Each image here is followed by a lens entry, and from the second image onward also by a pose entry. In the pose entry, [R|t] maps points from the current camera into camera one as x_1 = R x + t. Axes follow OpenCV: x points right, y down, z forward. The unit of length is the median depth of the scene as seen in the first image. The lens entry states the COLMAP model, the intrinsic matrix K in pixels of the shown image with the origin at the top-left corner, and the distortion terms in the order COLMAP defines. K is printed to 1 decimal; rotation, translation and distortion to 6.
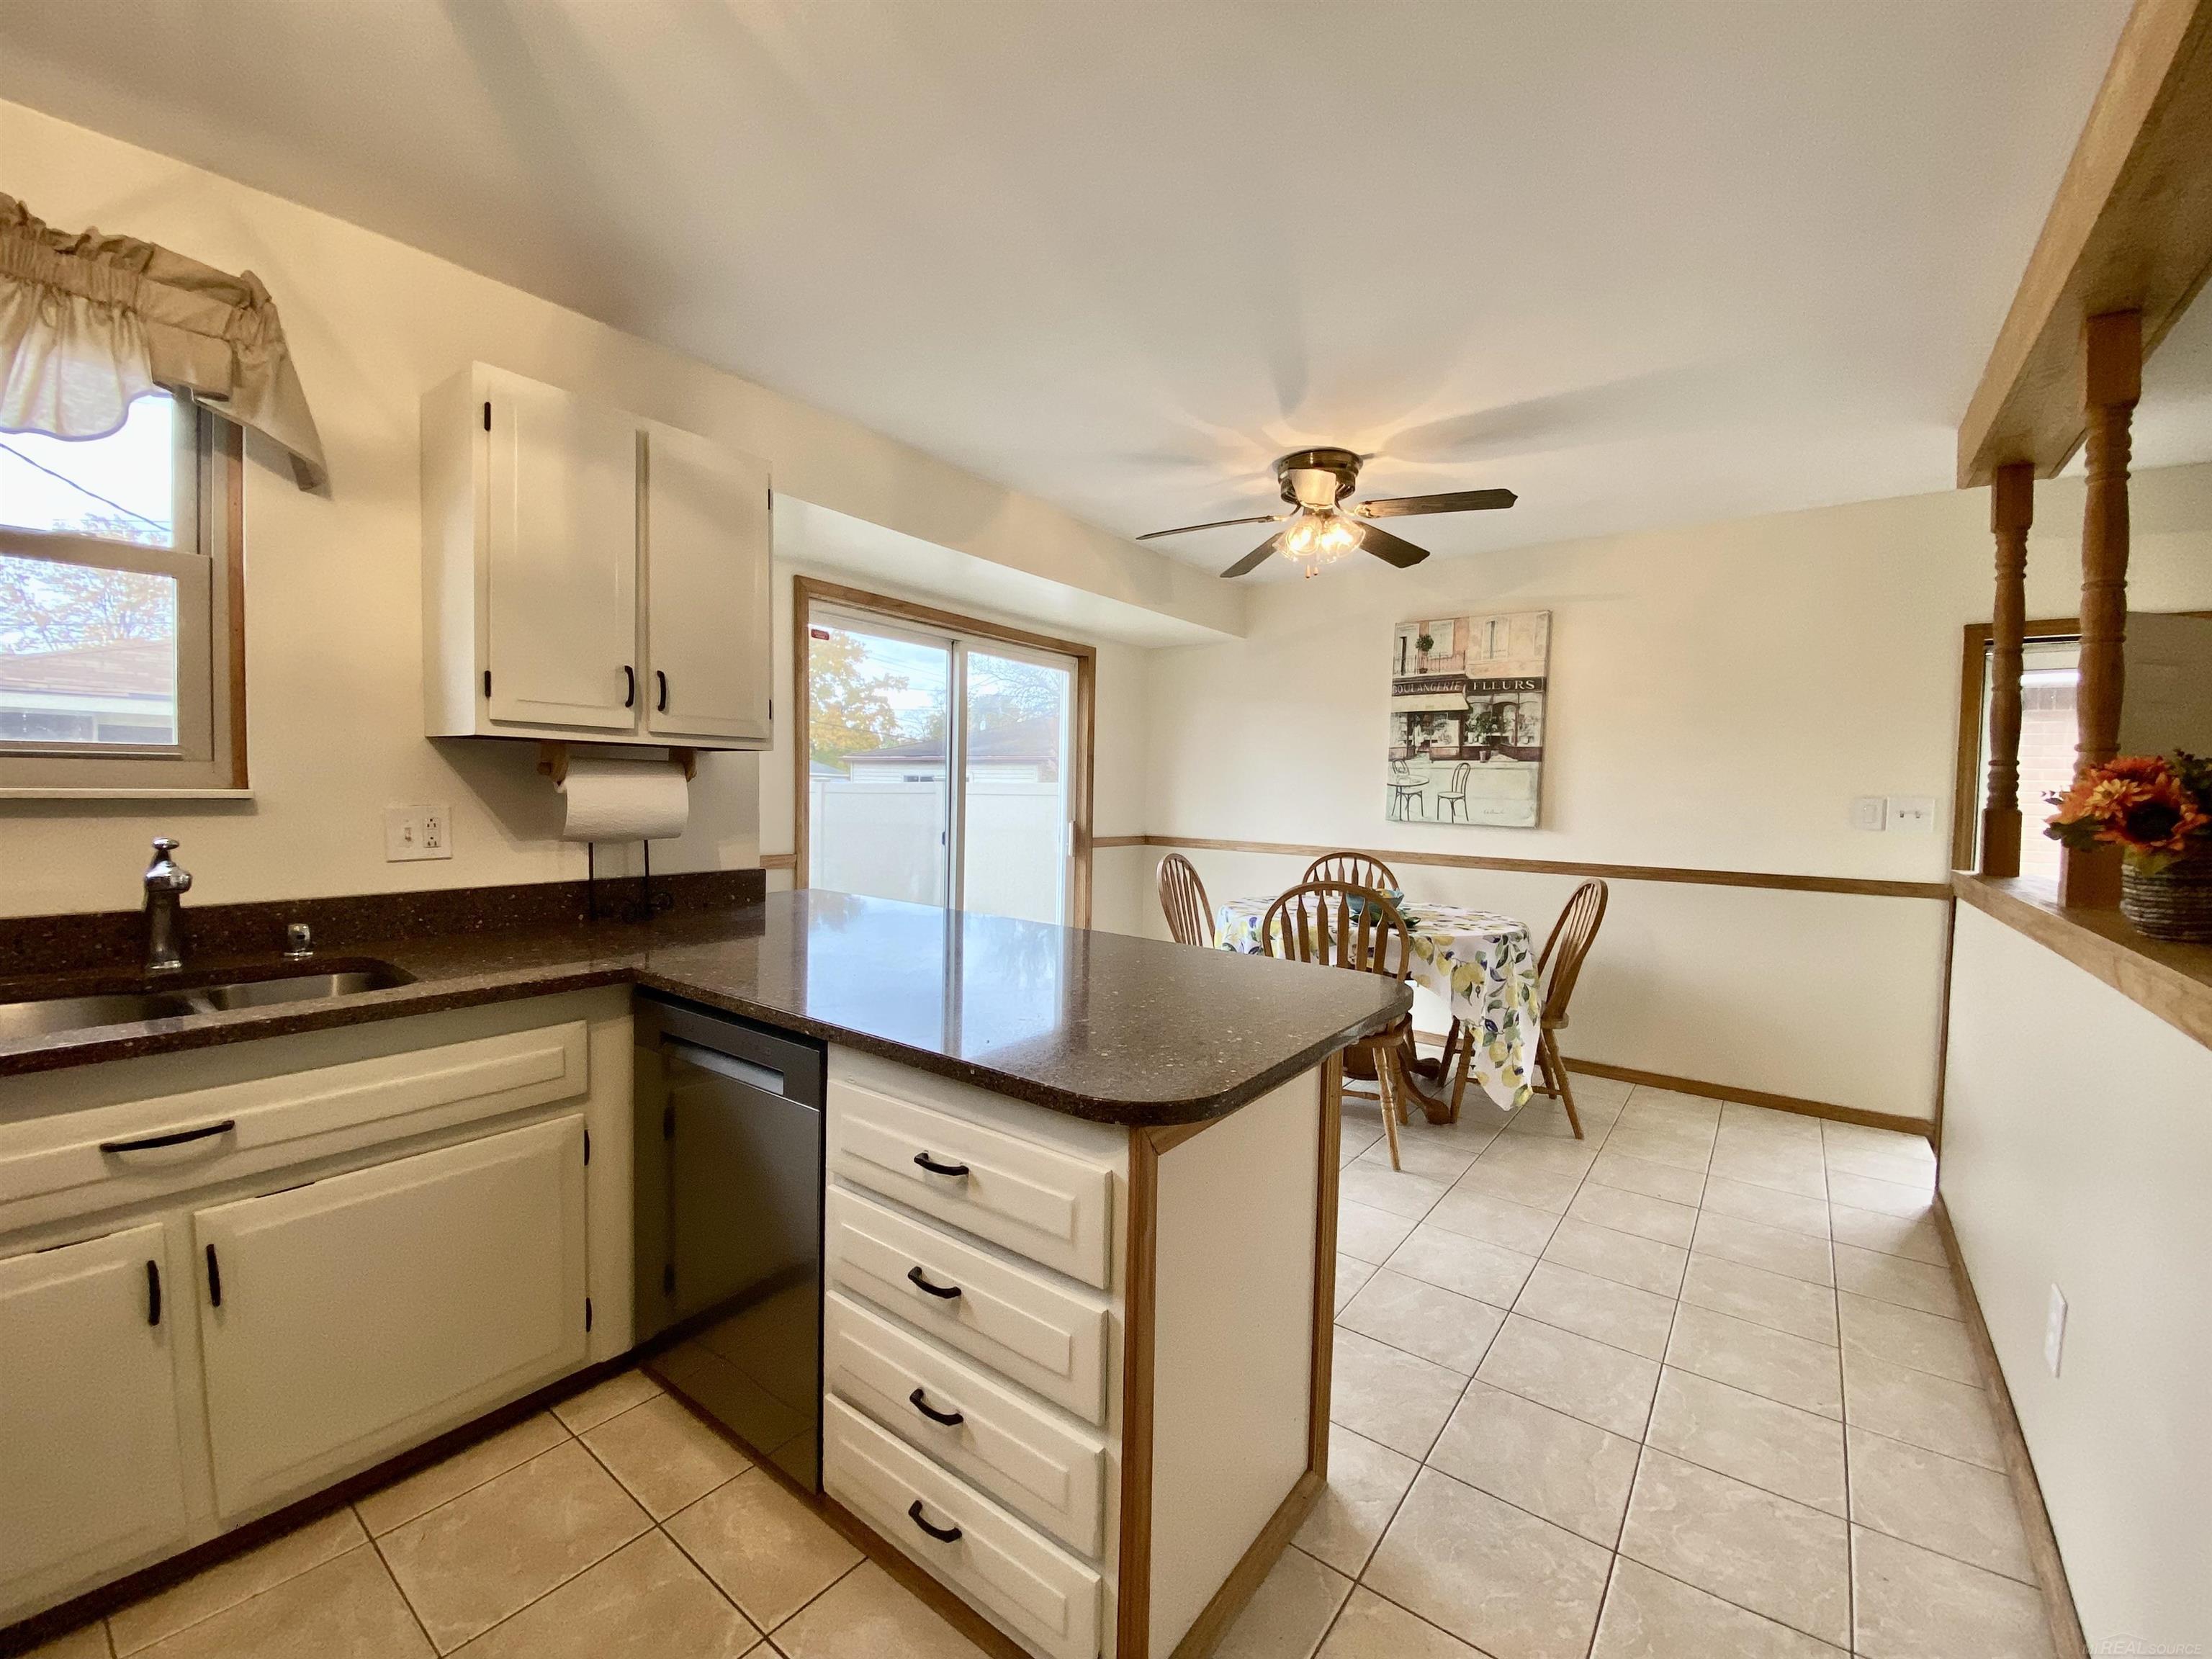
lens RADIAL K [[896.6, 0, 1106.0], [0, 896.6, 829.5], [0, 0, 1]] dist [0.000568, -0.014580]
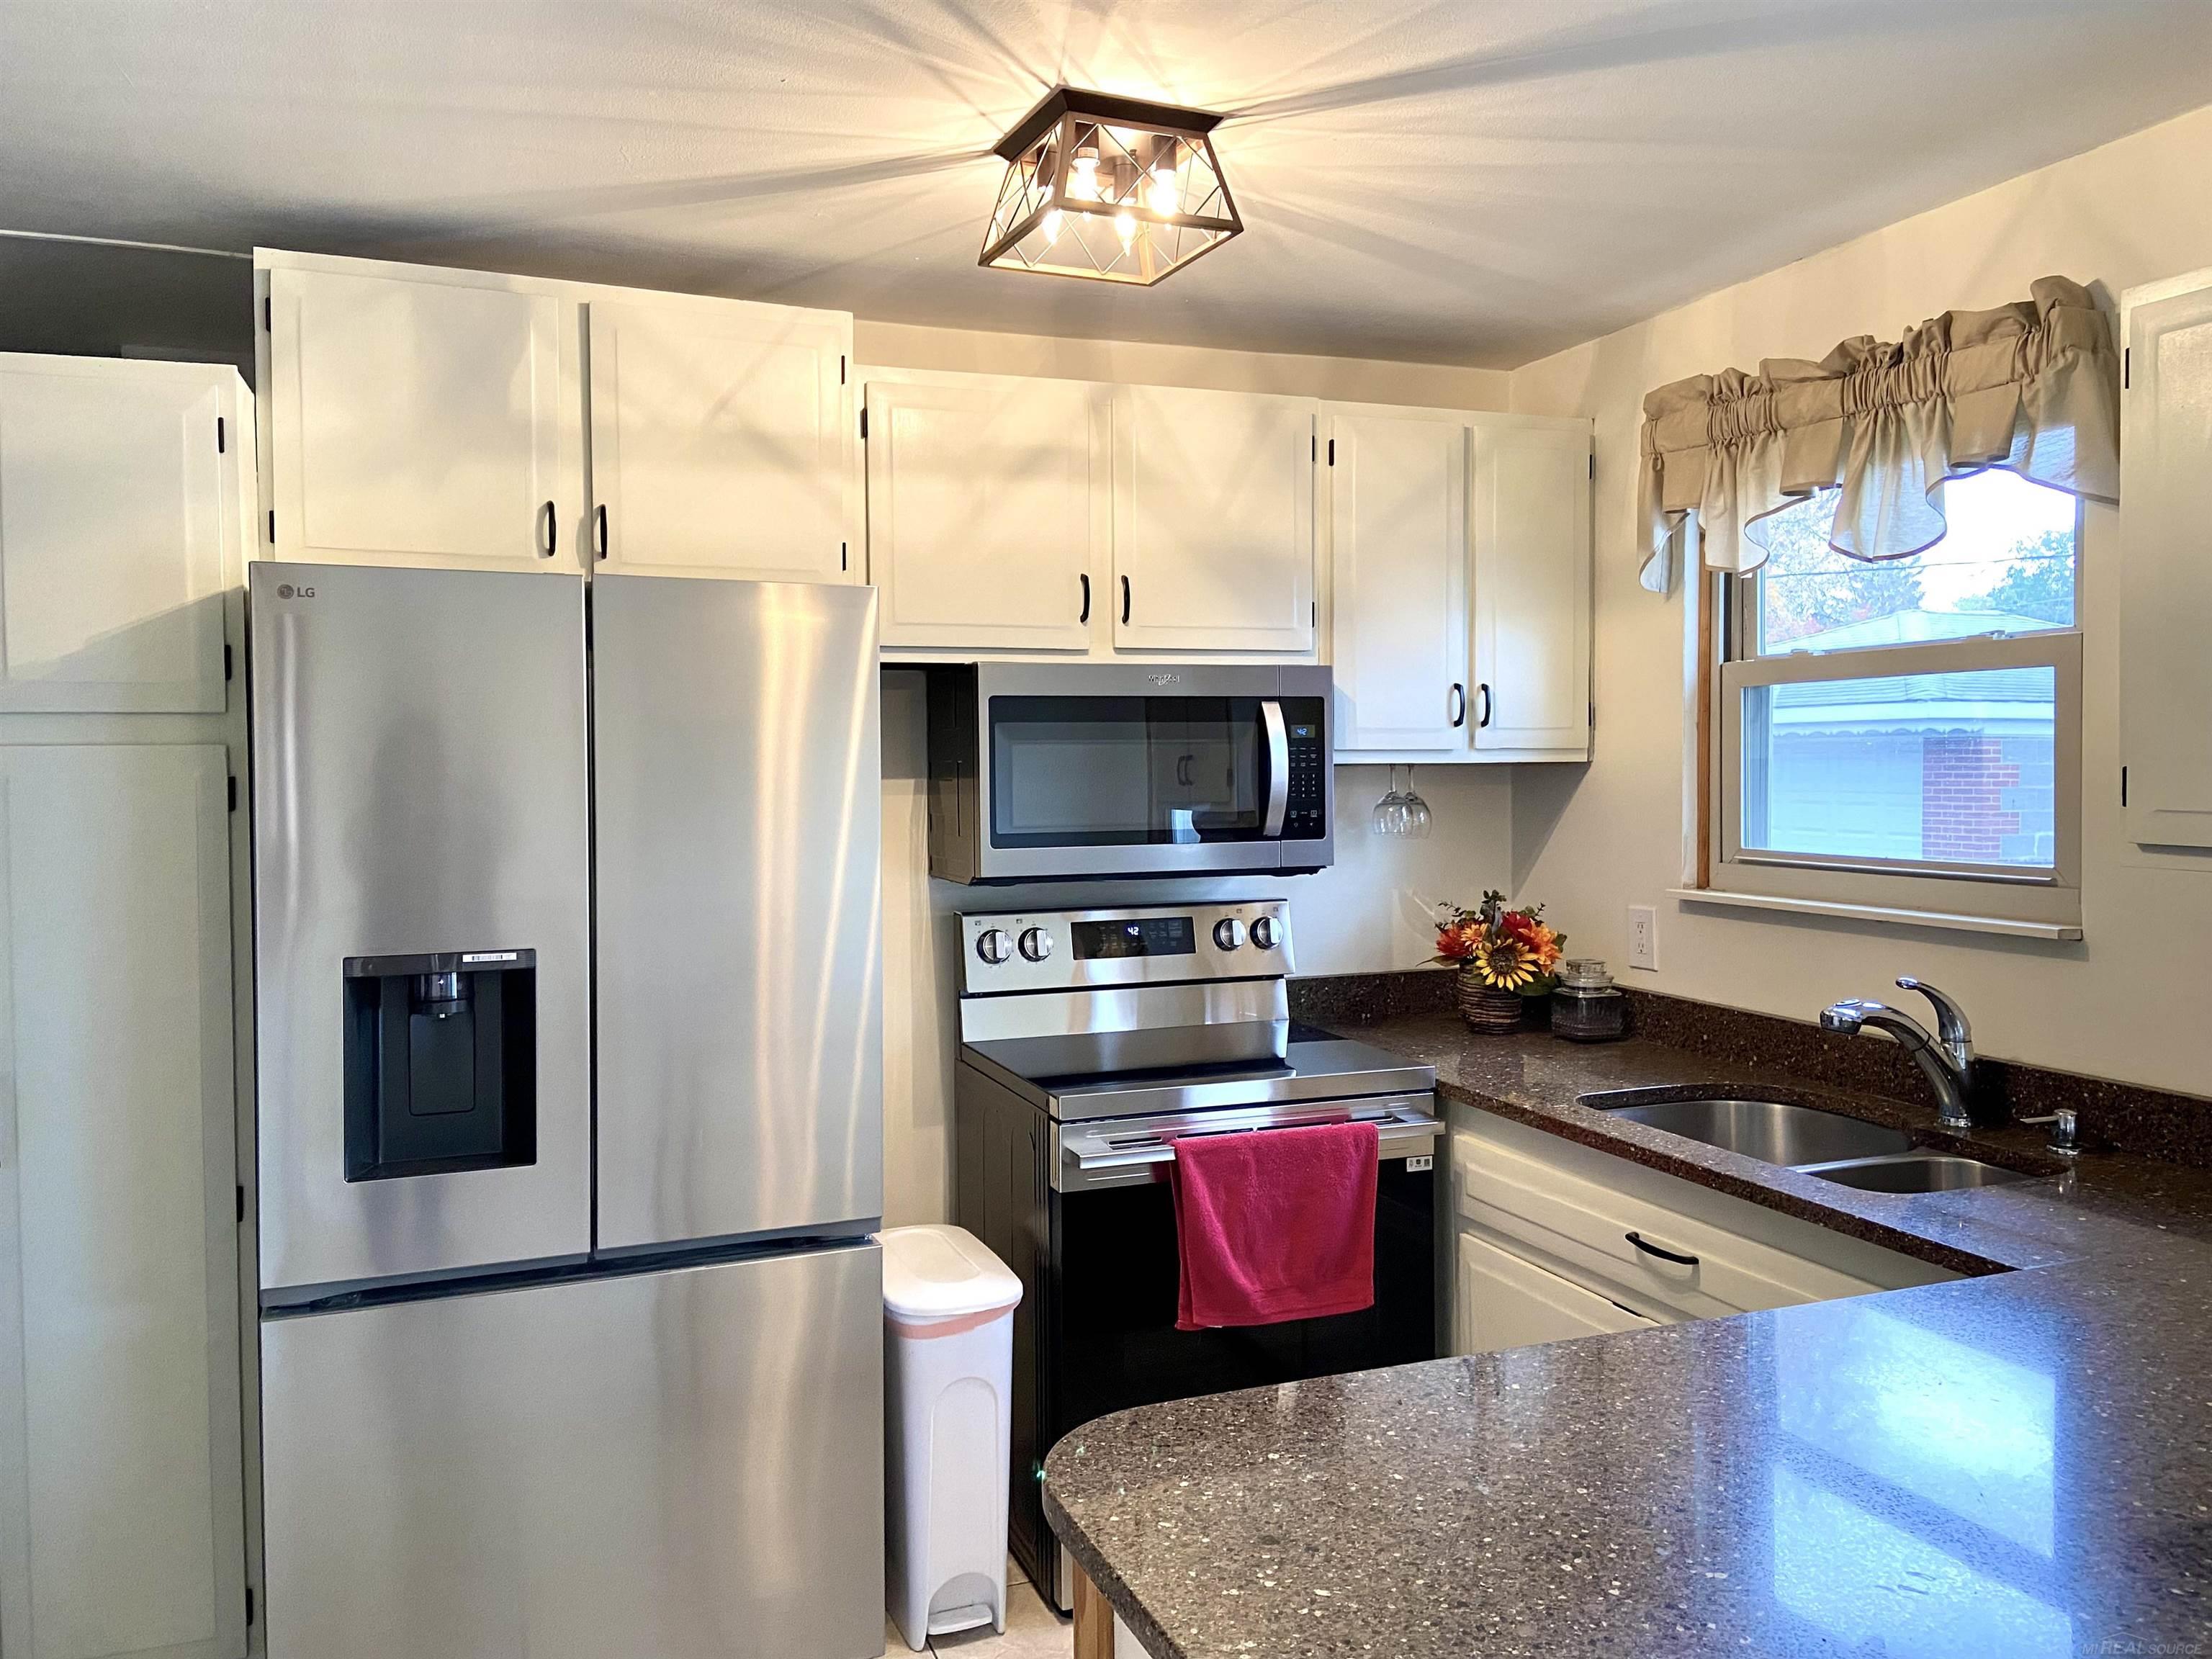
lens RADIAL K [[1680.2, 0, 1106.0], [0, 1680.2, 829.5], [0, 0, 1]] dist [0.002129, 0.001180]
pose [[-0.528799, 0.014937, -0.848616, 0.827916], [-0.045606, 0.997901, 0.045983, -0.181364], [0.847521, 0.063017, -0.527008, 1.188473]]
